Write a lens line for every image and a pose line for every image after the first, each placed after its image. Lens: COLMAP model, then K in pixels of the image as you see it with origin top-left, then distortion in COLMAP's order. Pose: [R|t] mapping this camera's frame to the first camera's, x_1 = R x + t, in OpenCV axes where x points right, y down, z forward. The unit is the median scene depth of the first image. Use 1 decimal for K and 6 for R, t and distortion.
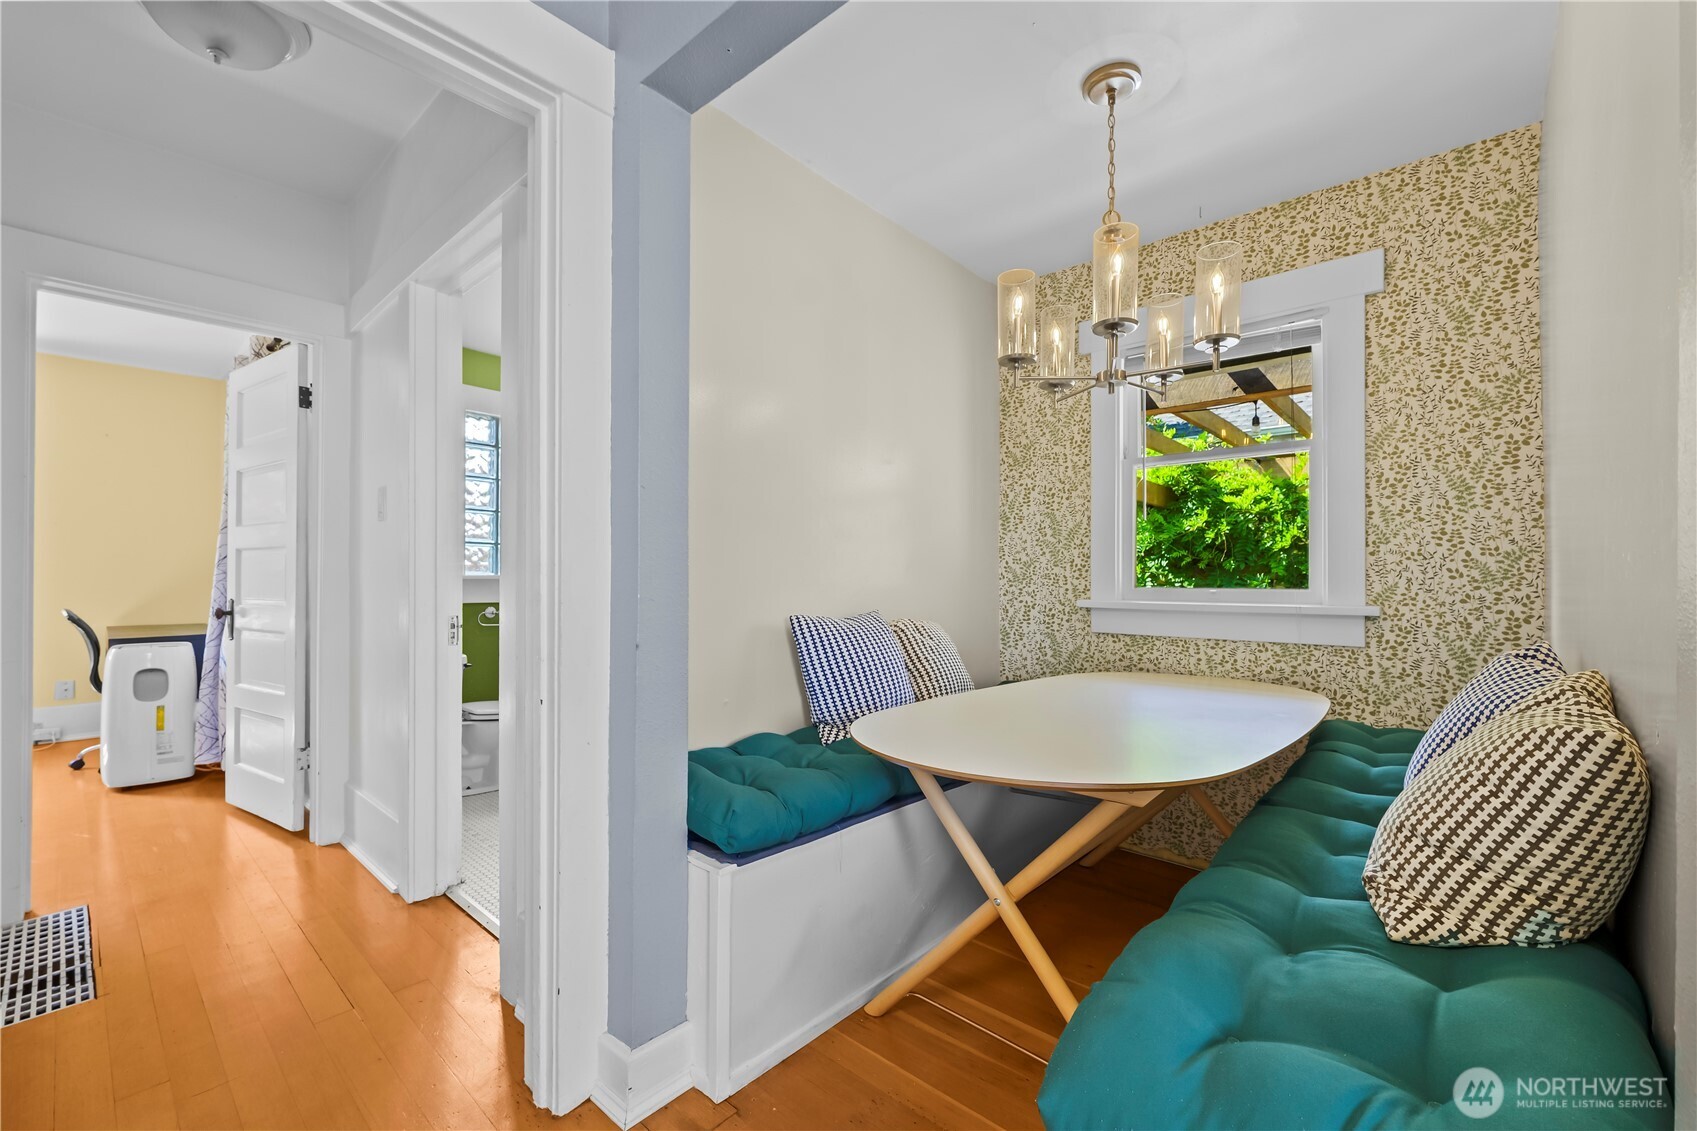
lens RADIAL K [[707.6, 0, 852.7], [0, 707.6, 574.2], [0, 0, 1]] dist [0.000834, 0.000148]
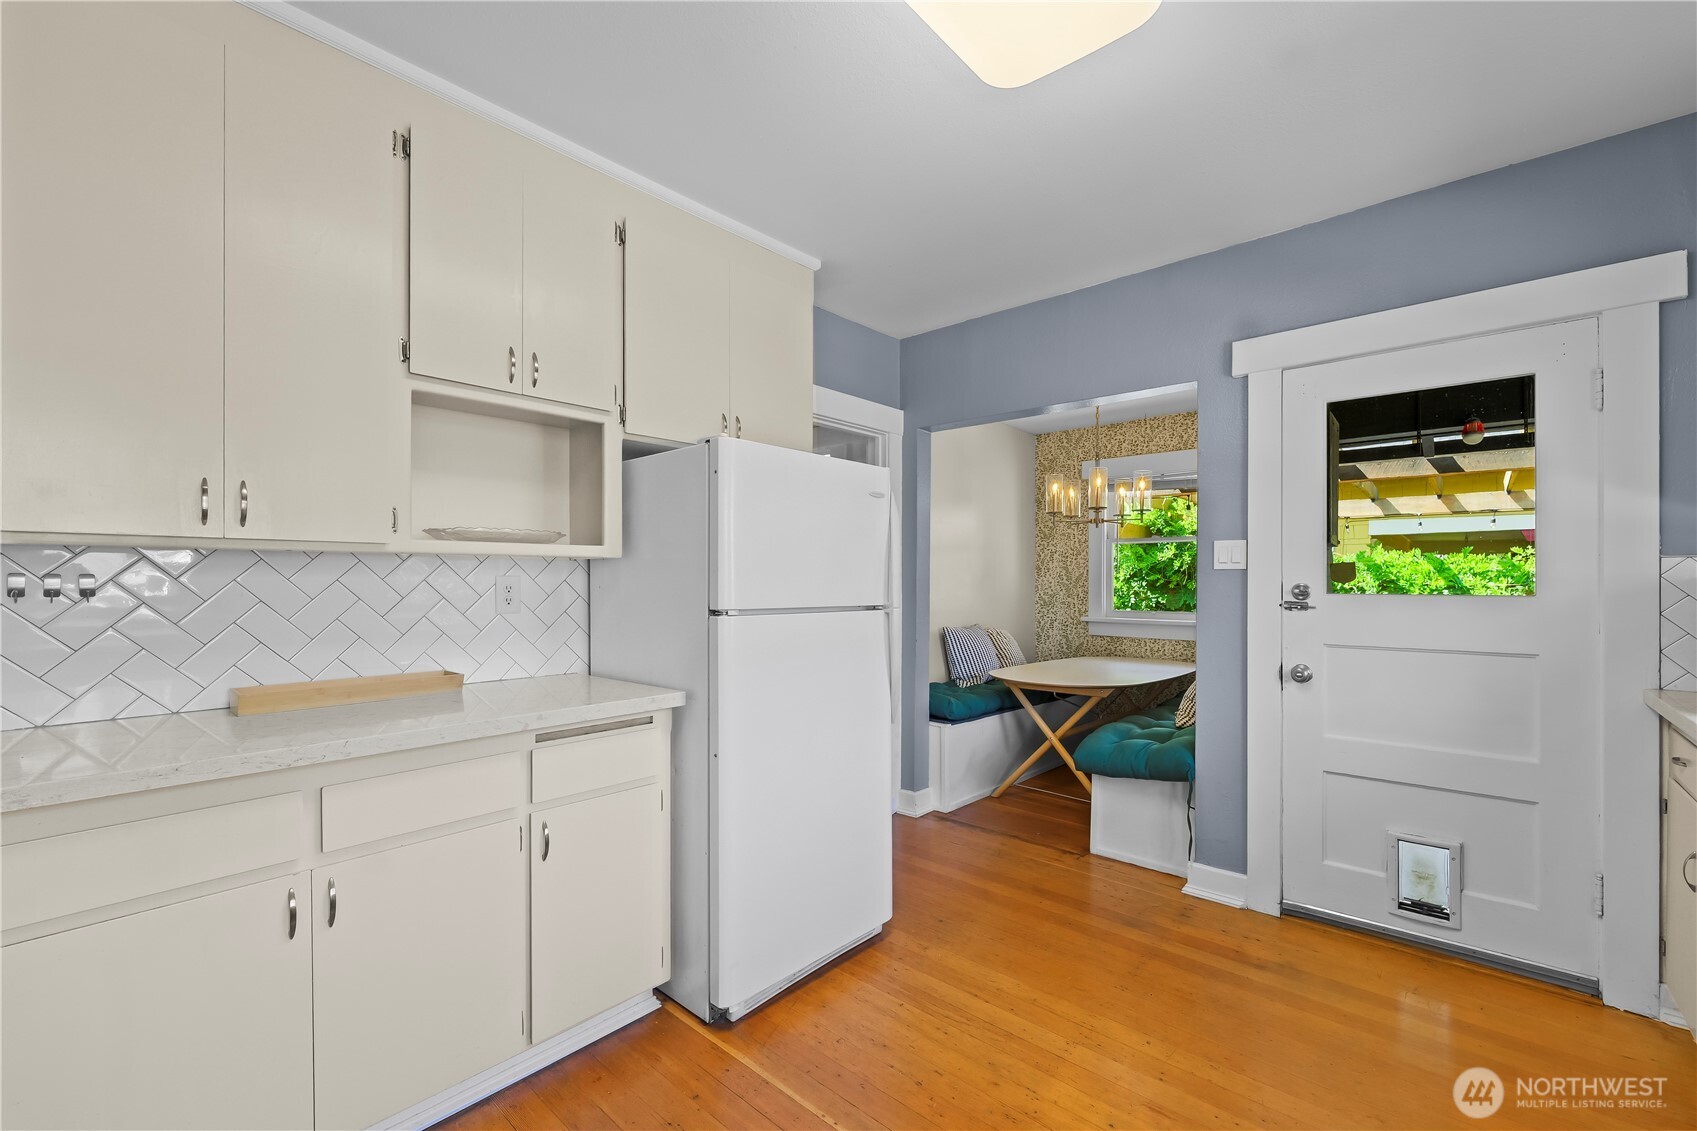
lens RADIAL K [[707.6, 0, 844.9], [0, 707.6, 577.4], [0, 0, 1]] dist [0.000834, 0.000148]
pose [[0.999938, -0.001709, -0.011015, -0.281823], [0.001728, 0.999997, 0.001676, -0.073192], [0.011012, -0.001695, 0.999938, -0.863764]]
